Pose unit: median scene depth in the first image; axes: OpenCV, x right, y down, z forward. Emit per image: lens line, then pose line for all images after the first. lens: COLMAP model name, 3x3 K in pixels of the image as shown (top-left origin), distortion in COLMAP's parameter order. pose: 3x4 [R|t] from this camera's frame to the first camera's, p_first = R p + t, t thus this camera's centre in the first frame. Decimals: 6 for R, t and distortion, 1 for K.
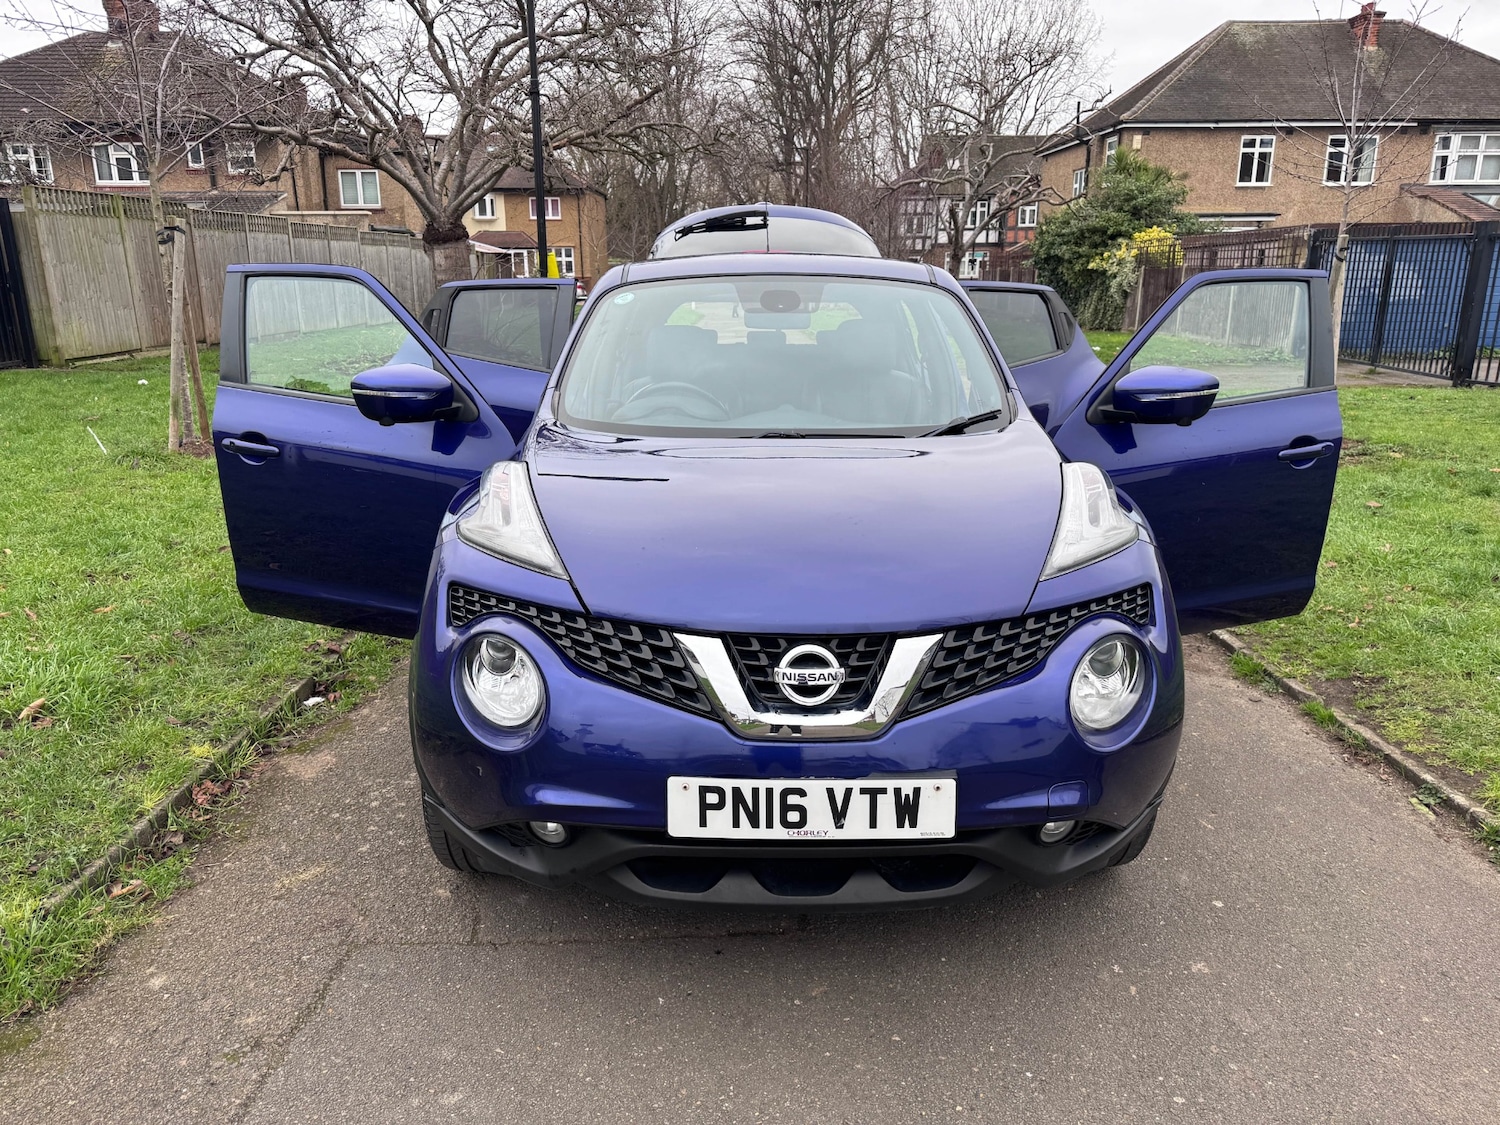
lens RADIAL K [[1034.3, 0, 750.0], [0, 1034.3, 562.5], [0, 0, 1]] dist [0.043944, -0.036958]
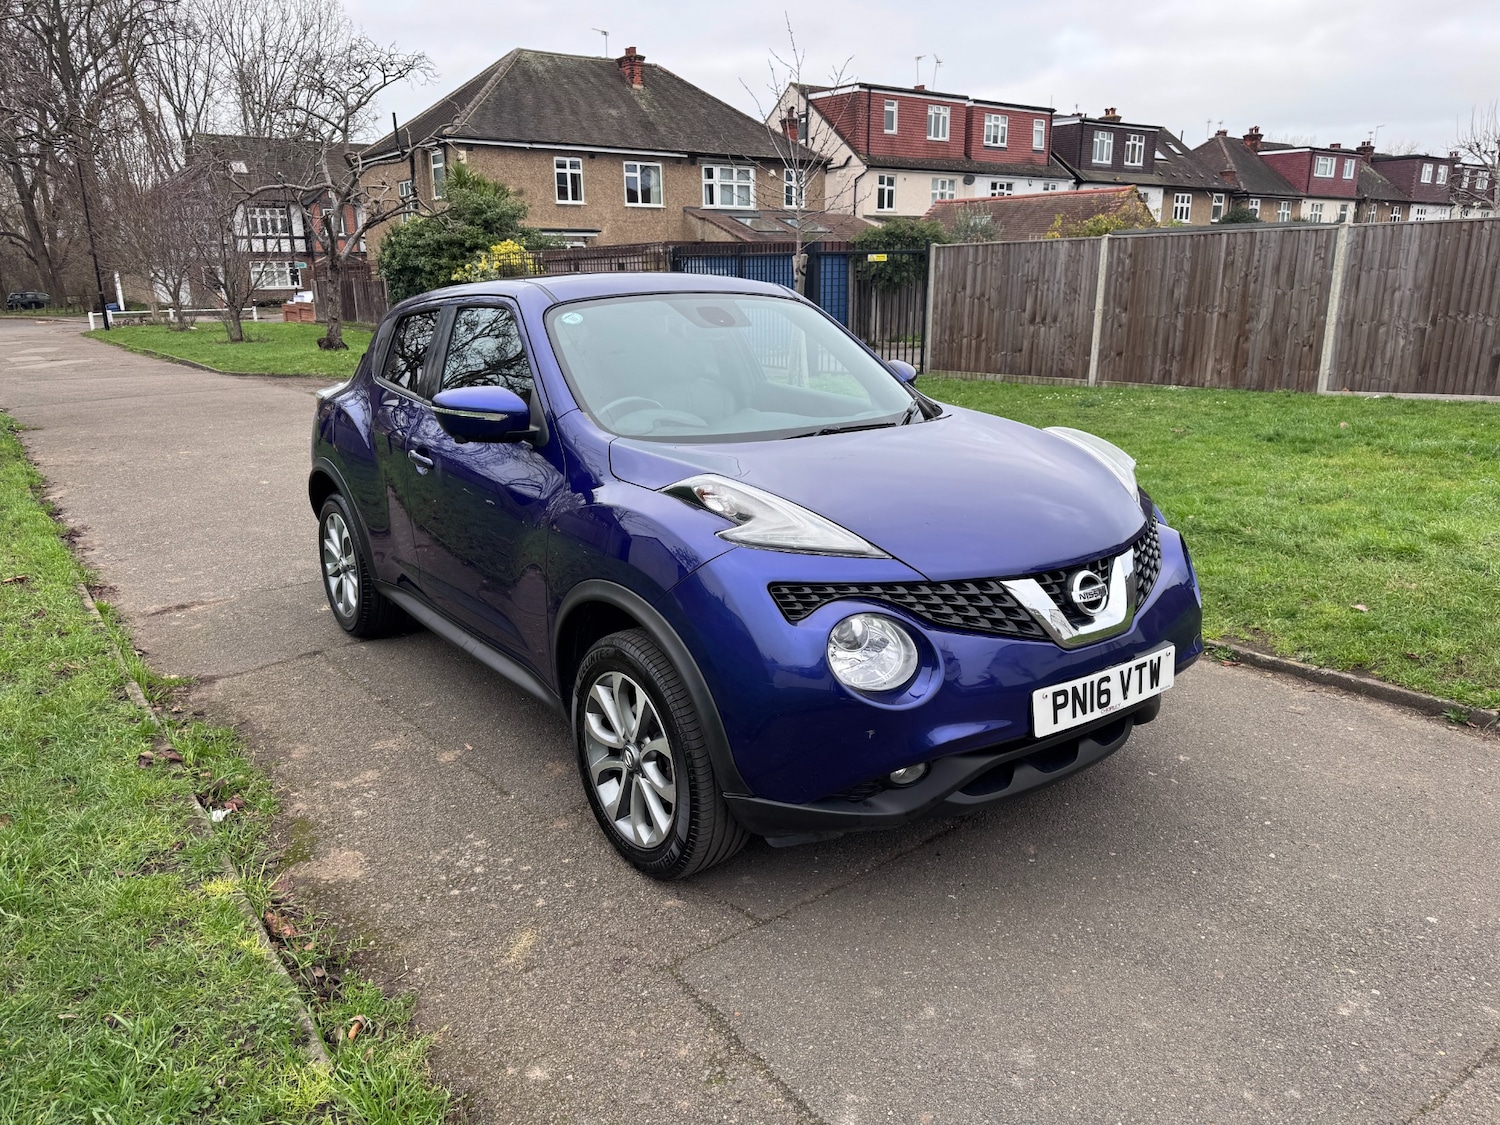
lens RADIAL K [[1055.8, 0, 741.3], [0, 1055.8, 575.1], [0, 0, 1]] dist [0.033500, -0.048602]
pose [[0.811271, -0.165707, 0.560696, -0.956637], [0.167403, 0.984680, 0.048795, -0.049130], [-0.560192, 0.054276, 0.826582, 0.115775]]
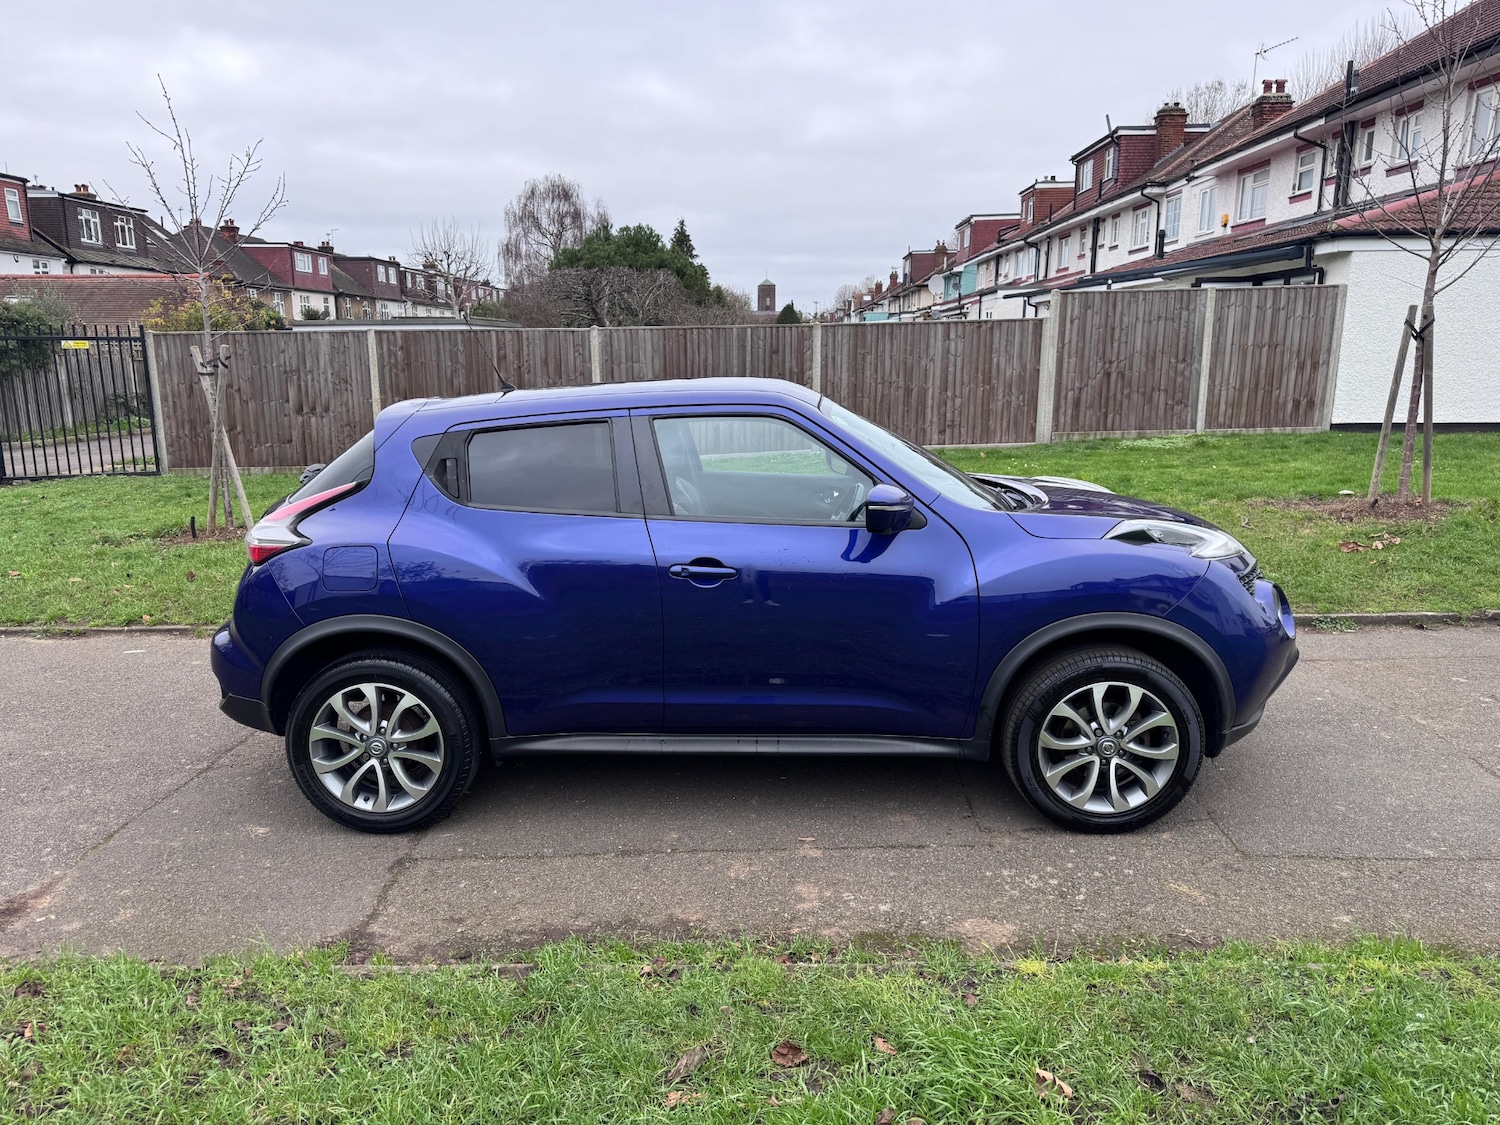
lens RADIAL K [[1055.8, 0, 741.3], [0, 1055.8, 575.1], [0, 0, 1]] dist [0.033500, -0.048602]
pose [[0.038958, -0.205007, 0.977985, -2.045026], [0.275324, 0.943045, 0.186715, -0.546180], [-0.960562, 0.261989, 0.093183, 1.660819]]
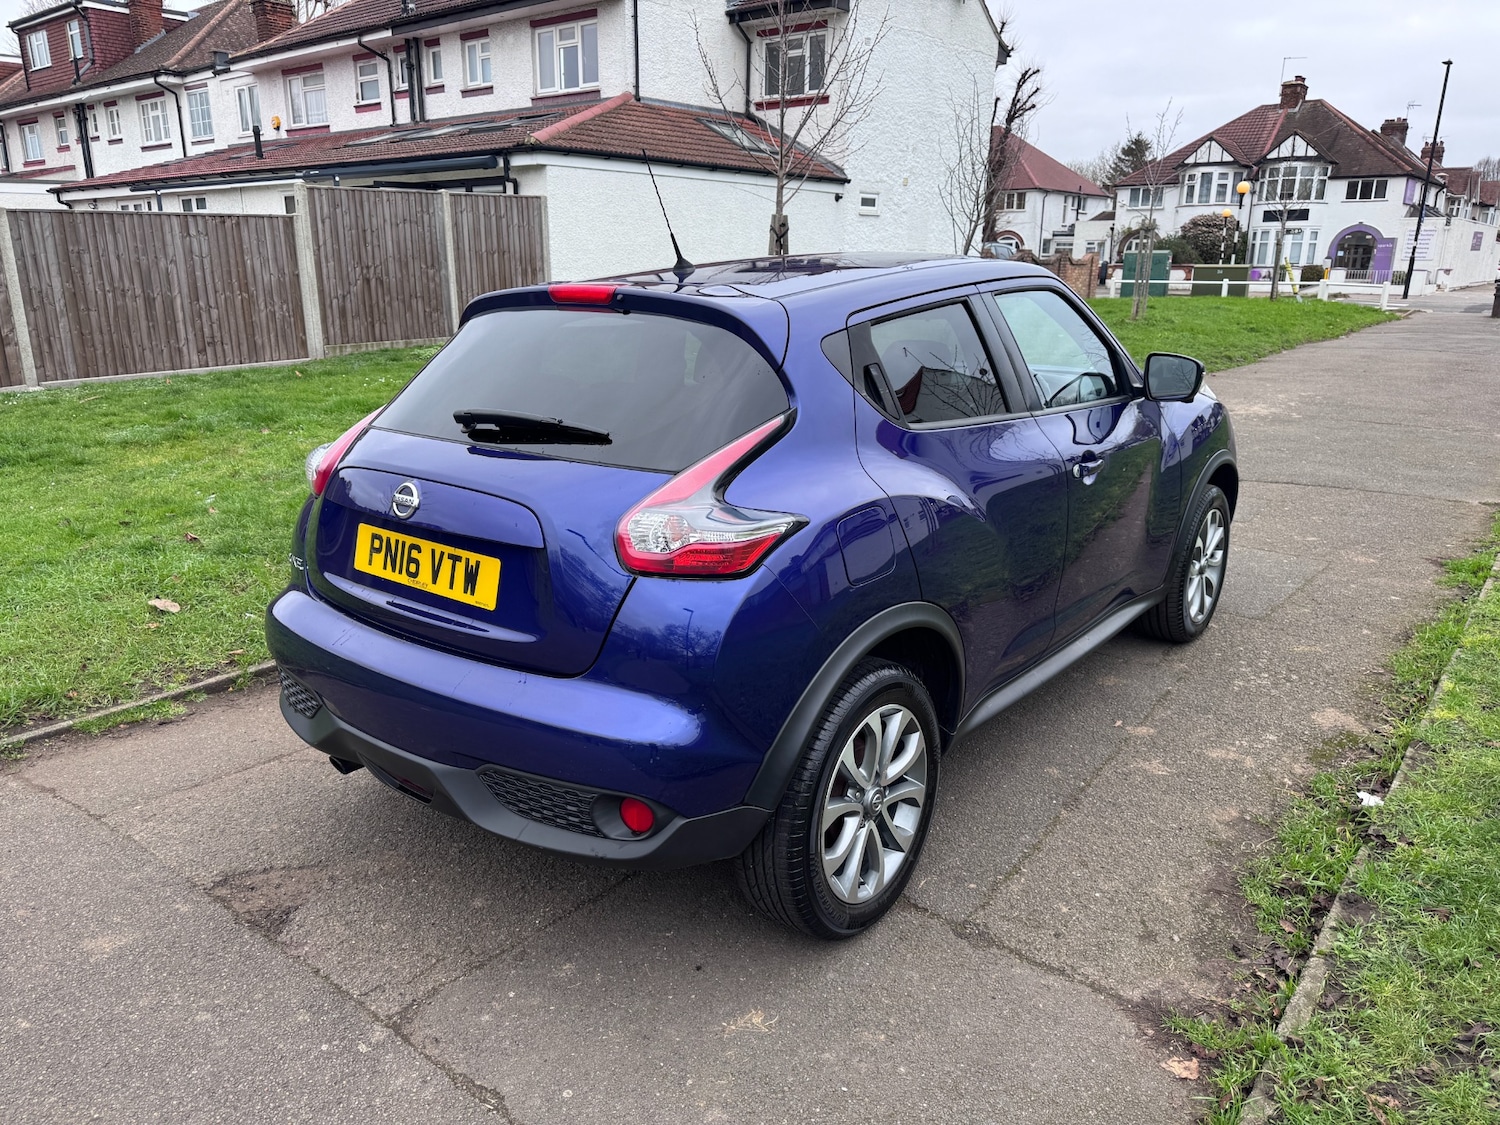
lens RADIAL K [[1062.3, 0, 729.2], [0, 1062.3, 569.2], [0, 0, 1]] dist [0.037370, -0.035423]
pose [[-0.770500, -0.172632, 0.613619, -0.936977], [0.172745, 0.870060, 0.461688, -0.913080], [-0.613587, 0.461730, -0.640559, 3.248809]]
